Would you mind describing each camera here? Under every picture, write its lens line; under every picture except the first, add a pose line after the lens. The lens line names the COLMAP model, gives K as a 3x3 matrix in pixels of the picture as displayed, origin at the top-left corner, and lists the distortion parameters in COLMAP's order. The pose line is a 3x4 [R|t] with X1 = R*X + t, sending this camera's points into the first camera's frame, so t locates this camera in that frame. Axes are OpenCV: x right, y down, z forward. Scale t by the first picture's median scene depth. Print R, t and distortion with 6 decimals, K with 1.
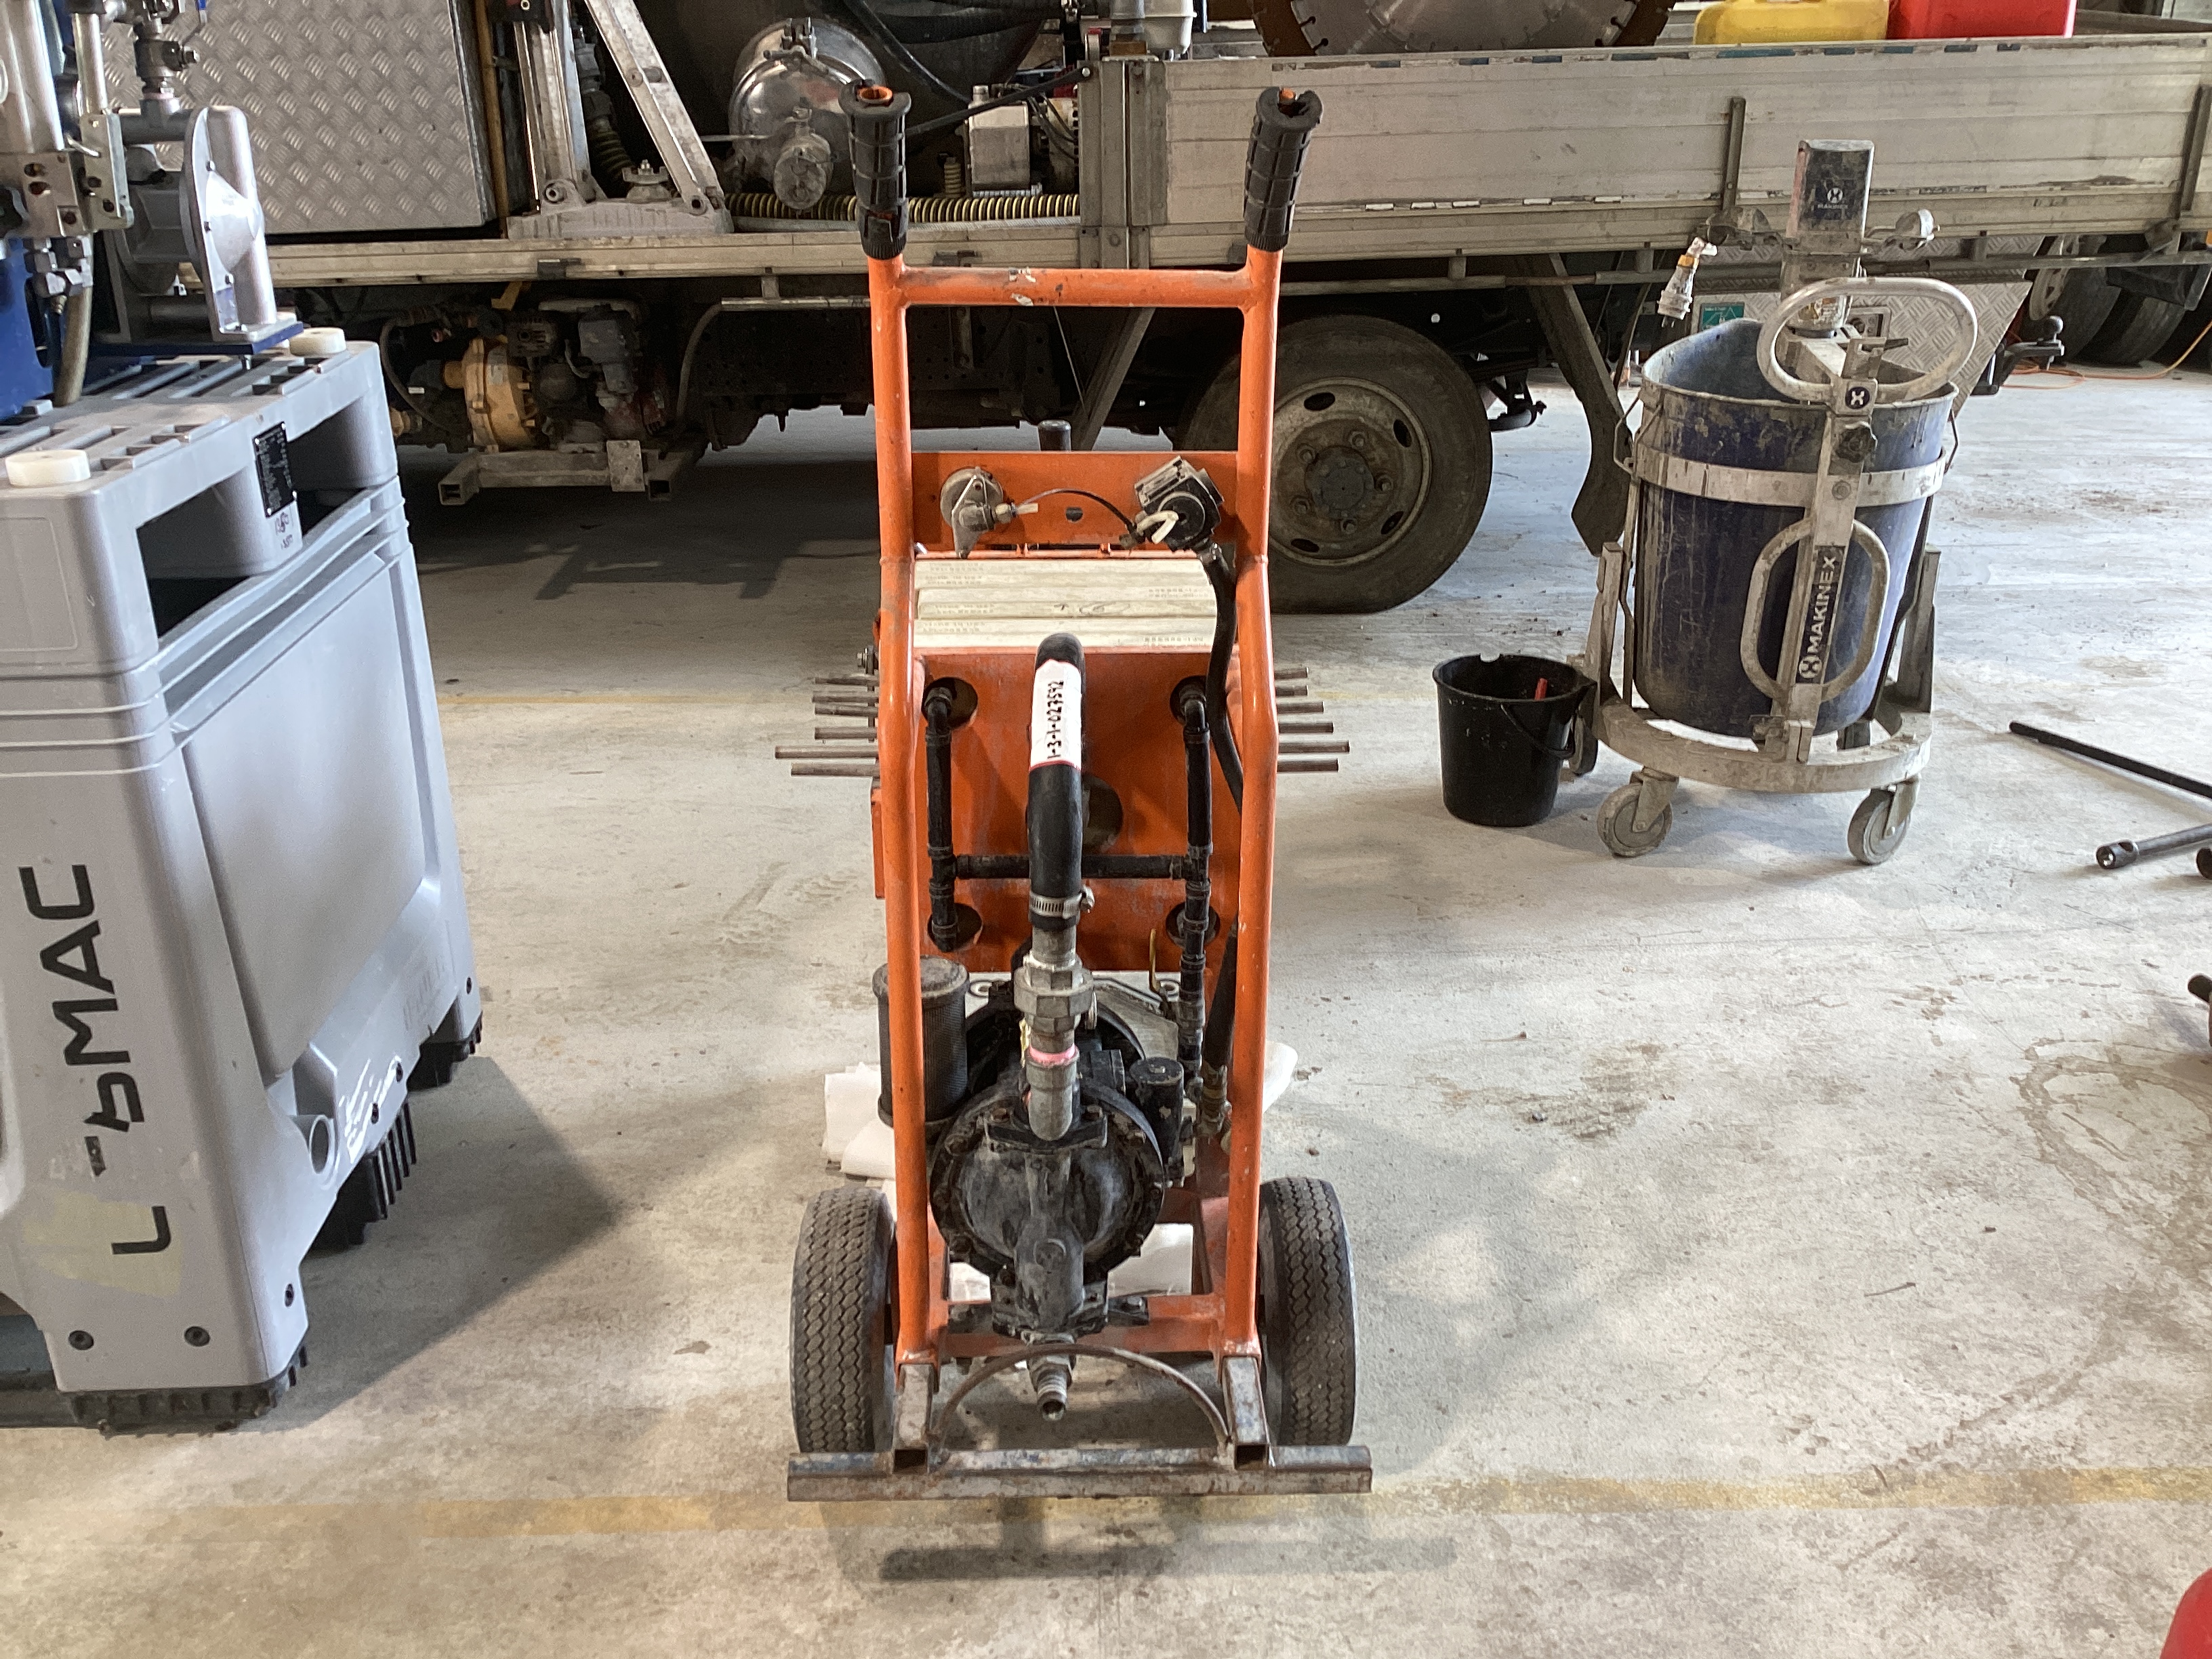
lens RADIAL K [[1978.1, 0, 1107.6], [0, 1978.1, 831.9], [0, 0, 1]] dist [0.139396, -0.262959]
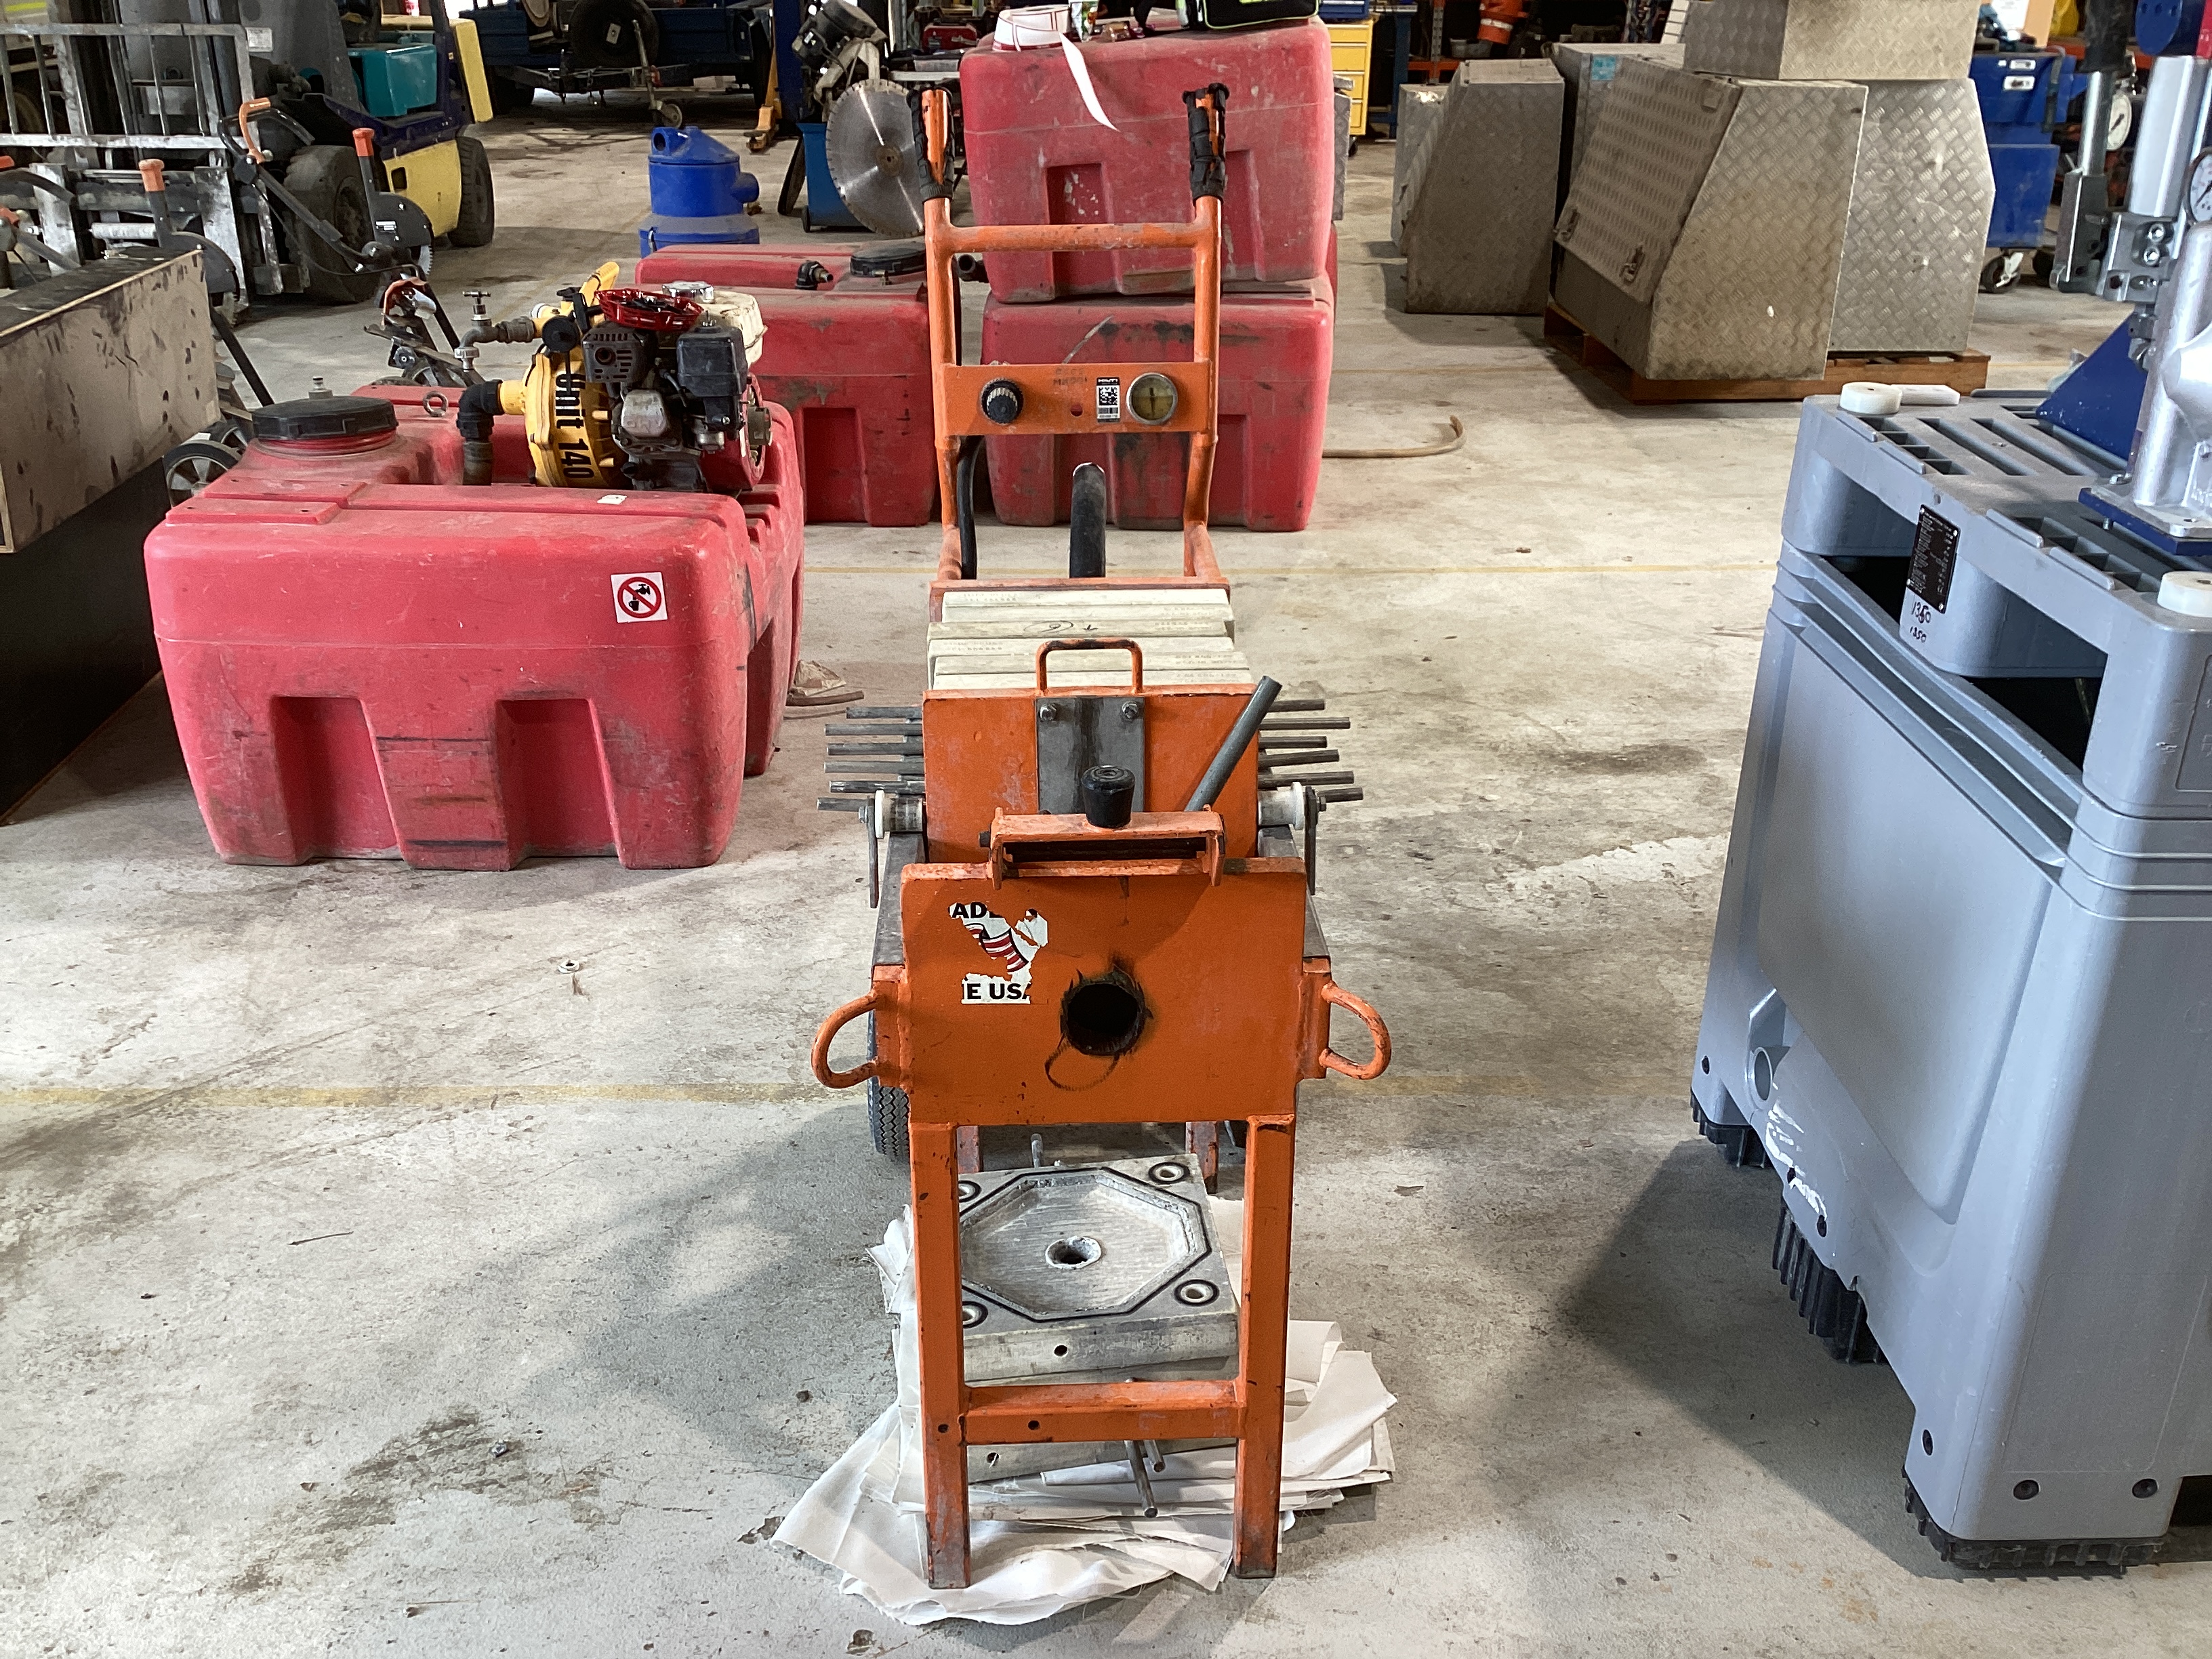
lens RADIAL K [[1995.6, 0, 1108.8], [0, 1995.6, 832.5], [0, 0, 1]] dist [0.114381, -0.221939]
pose [[-0.999998, -0.002071, -0.000169, -0.017411], [-0.001536, 0.681795, 0.731542, -0.421994], [-0.001400, 0.731541, -0.681796, 0.939813]]
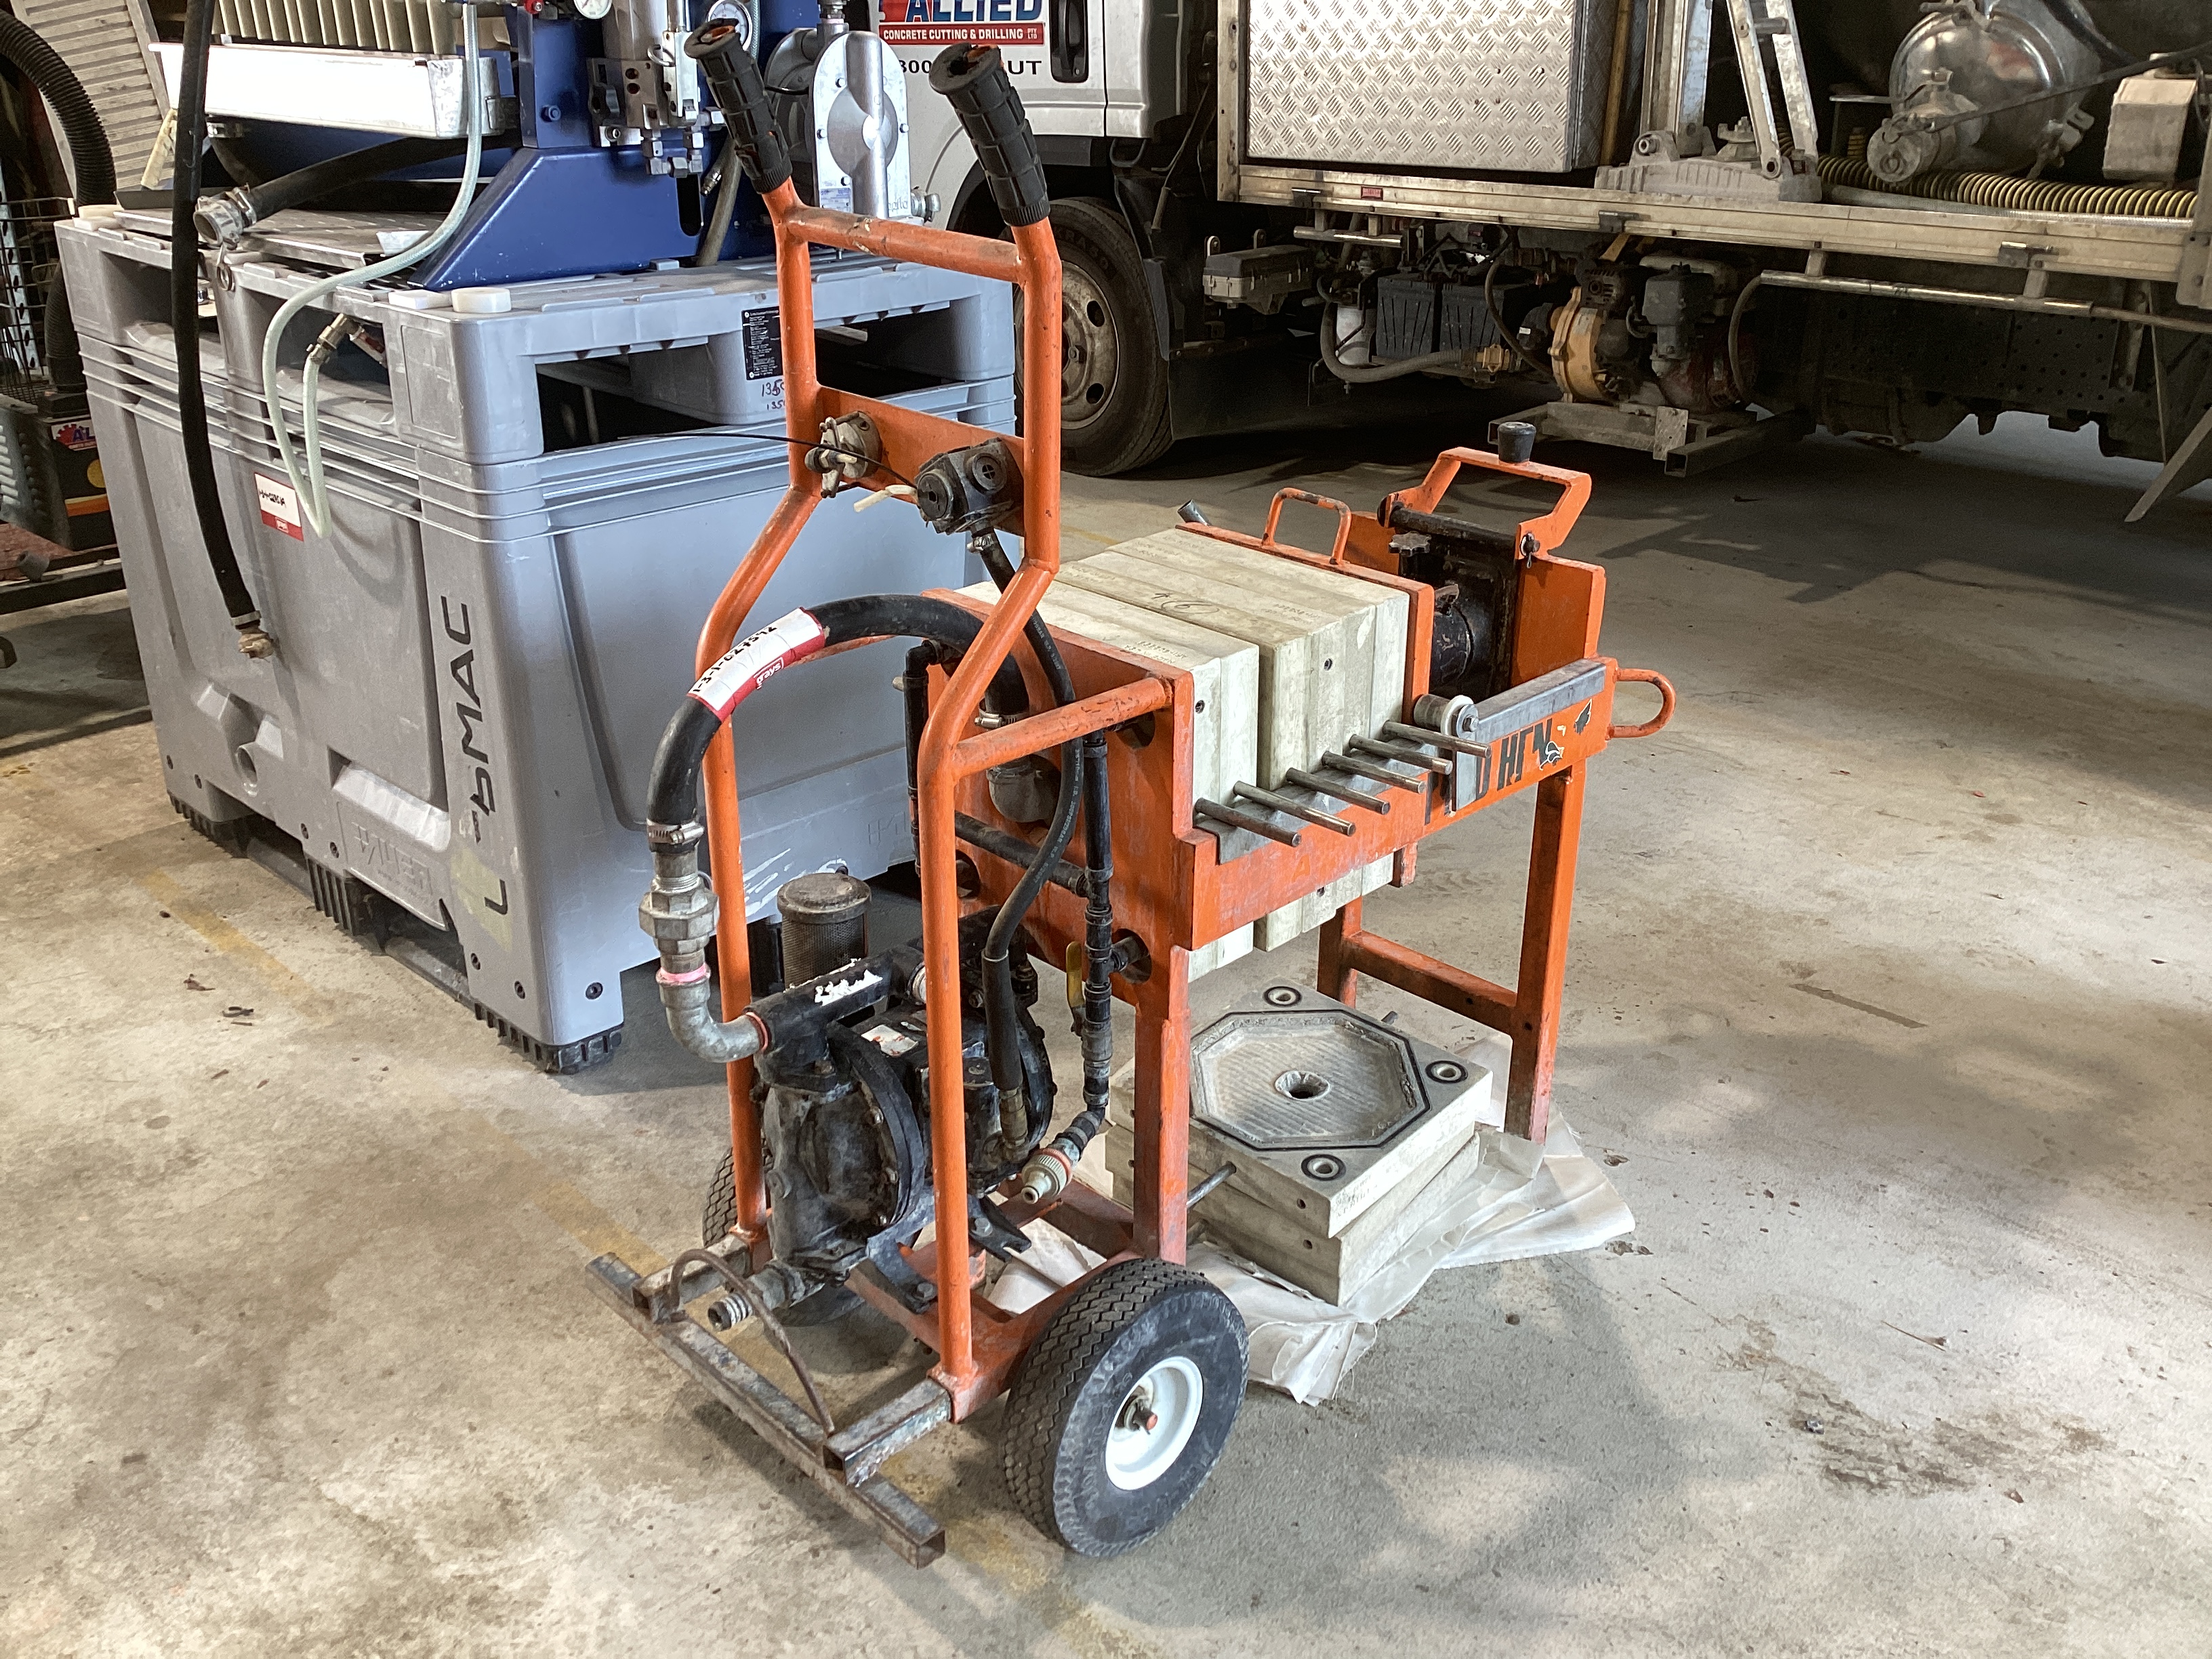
lens RADIAL K [[1989.7, 0, 1107.6], [0, 1989.7, 833.7], [0, 0, 1]] dist [0.102333, -0.170689]
pose [[0.676630, 0.305739, -0.669847, 0.330143], [-0.289616, 0.946901, 0.139646, -0.069158], [0.676974, 0.099509, 0.729249, 0.159916]]
